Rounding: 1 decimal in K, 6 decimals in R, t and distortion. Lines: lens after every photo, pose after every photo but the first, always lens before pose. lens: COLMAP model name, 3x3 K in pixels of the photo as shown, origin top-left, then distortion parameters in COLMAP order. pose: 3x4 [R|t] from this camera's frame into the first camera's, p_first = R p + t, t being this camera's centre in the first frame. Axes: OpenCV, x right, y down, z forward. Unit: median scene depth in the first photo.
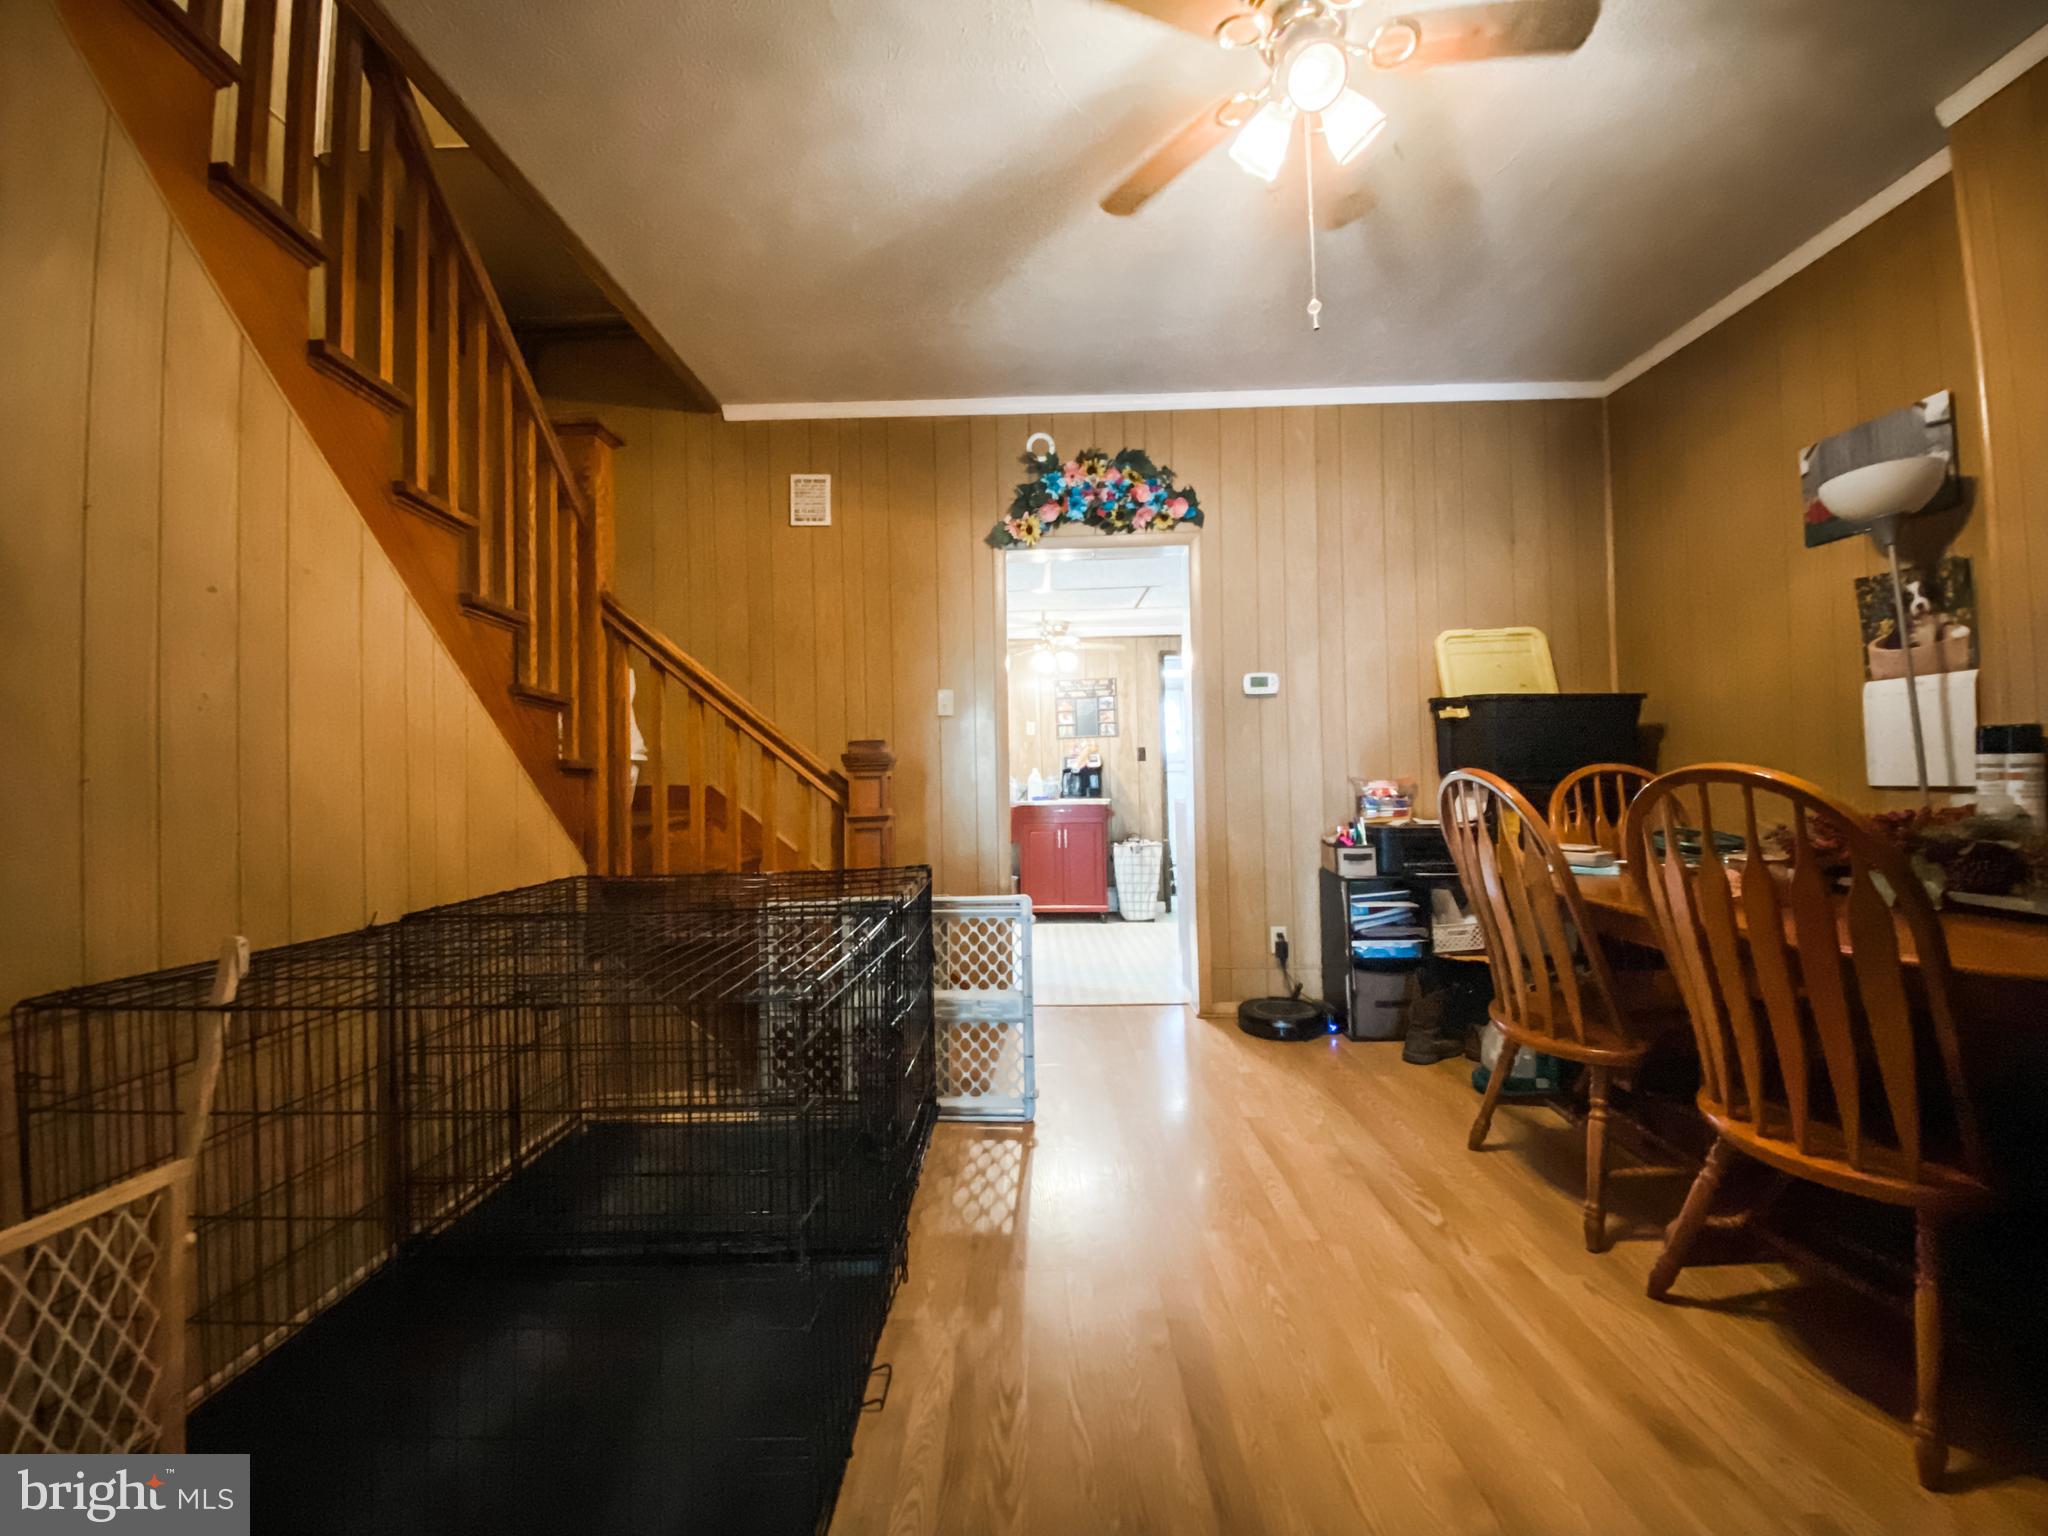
lens RADIAL K [[834.6, 0, 1014.9], [0, 834.6, 769.3], [0, 0, 1]] dist [0.002140, 0.000011]
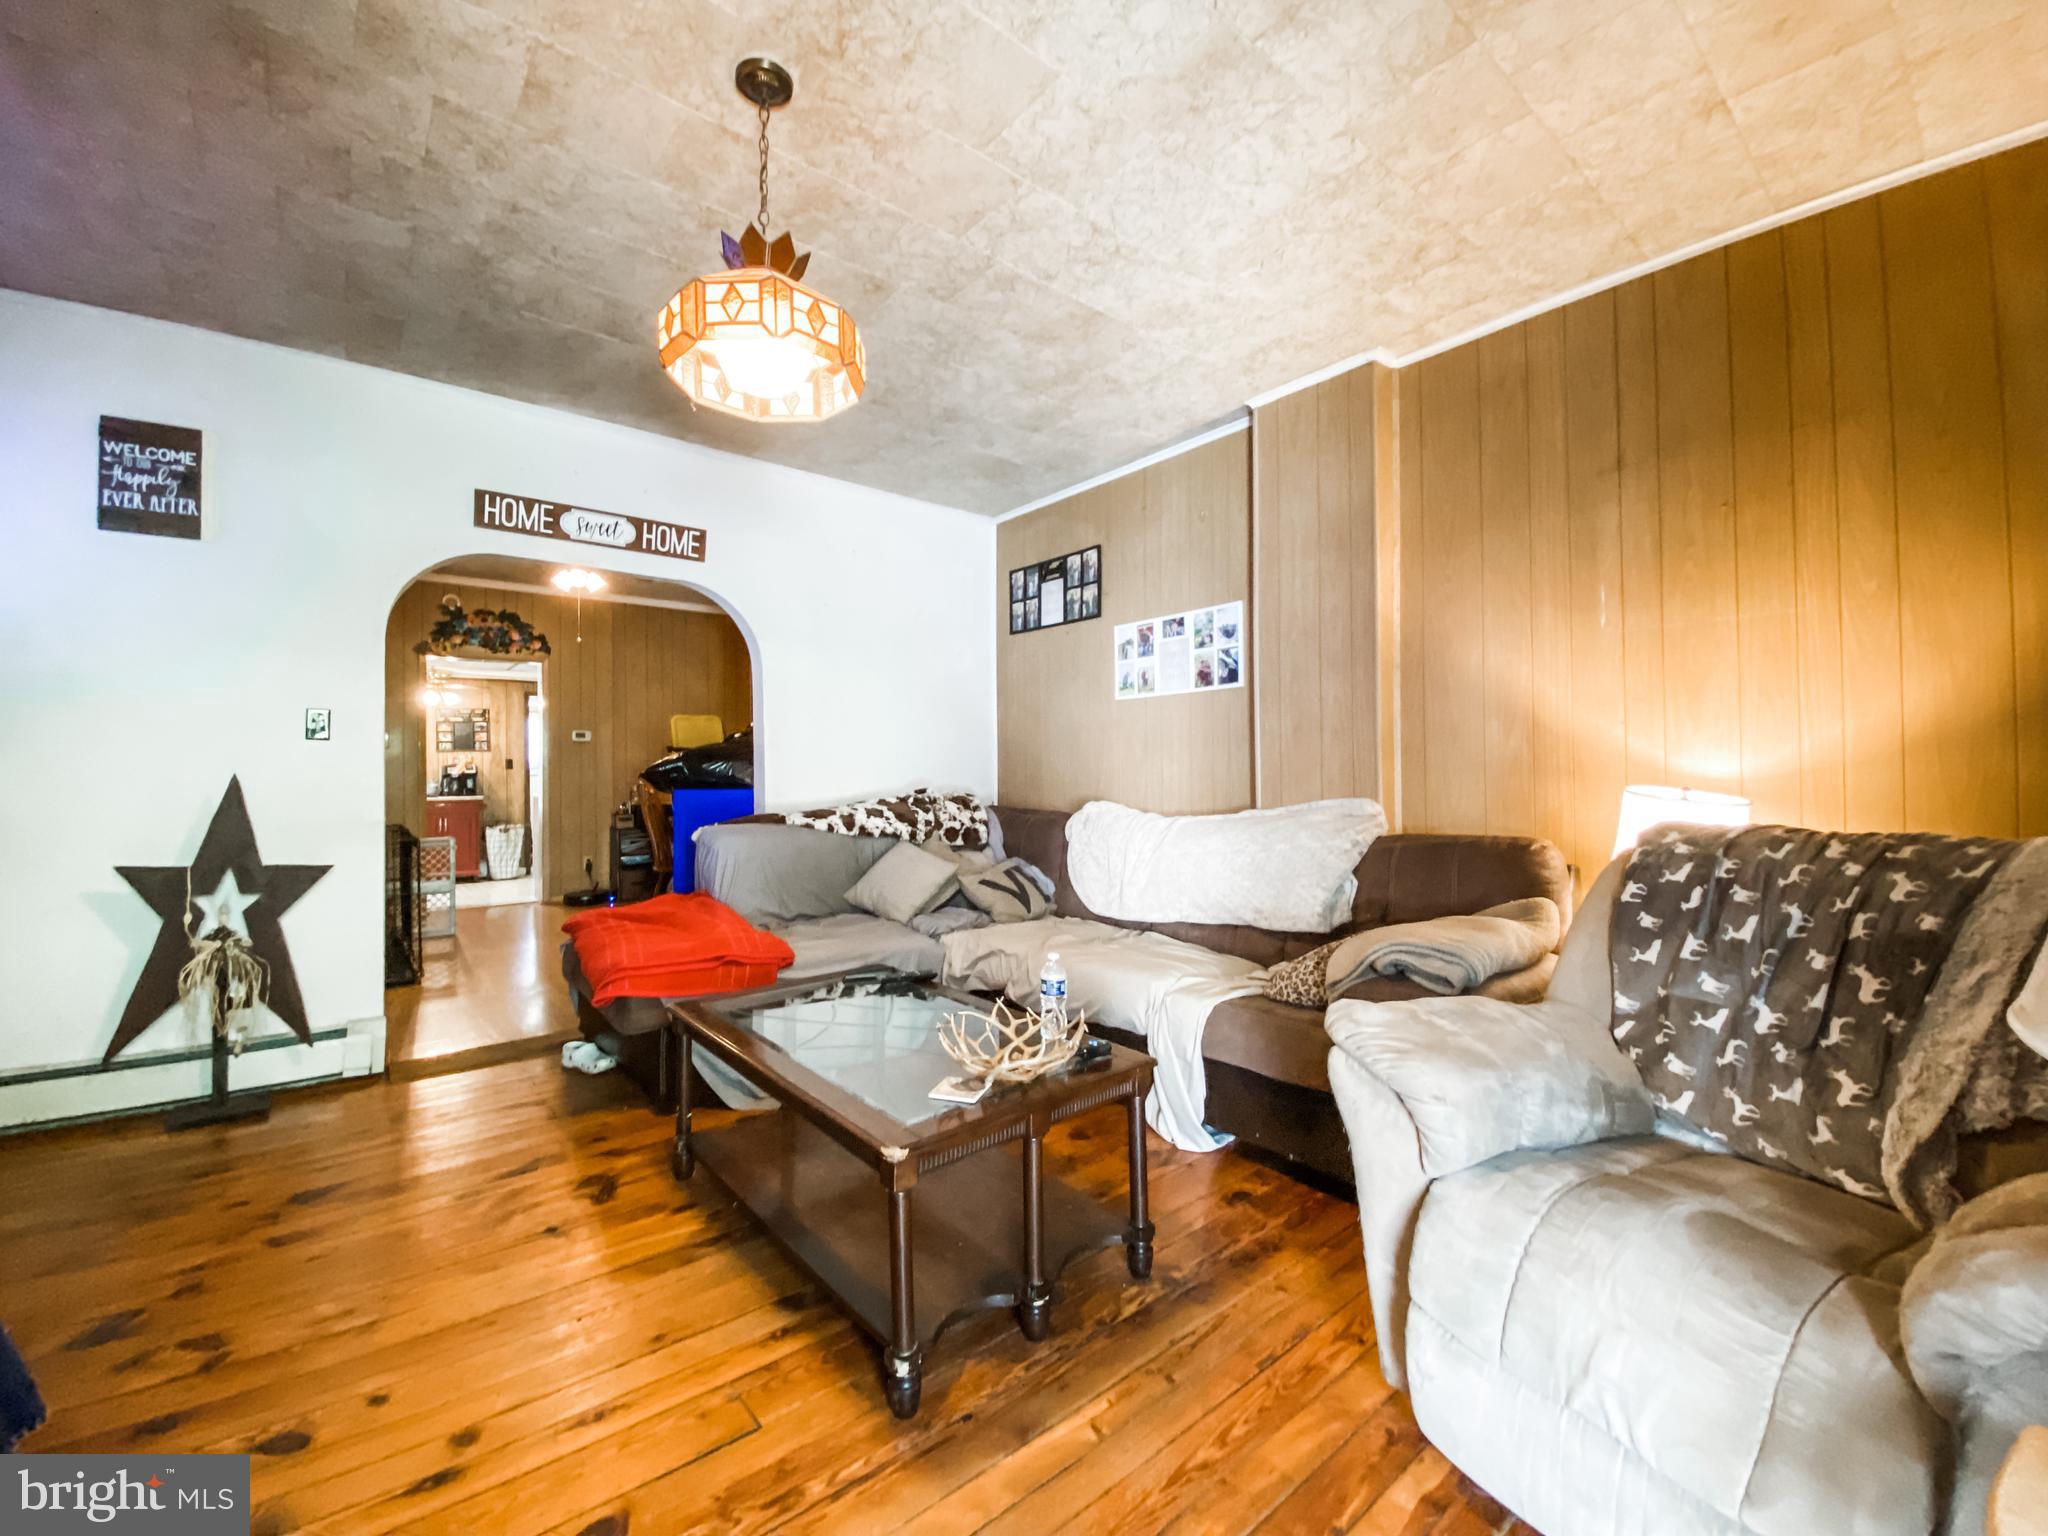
lens RADIAL K [[834.6, 0, 1014.9], [0, 834.6, 769.3], [0, 0, 1]] dist [0.002140, 0.000011]
pose [[0.764901, 0.017634, 0.643906, -0.193848], [-0.014820, 0.999842, -0.009778, -0.016783], [-0.643977, -0.002063, 0.765042, -1.180810]]
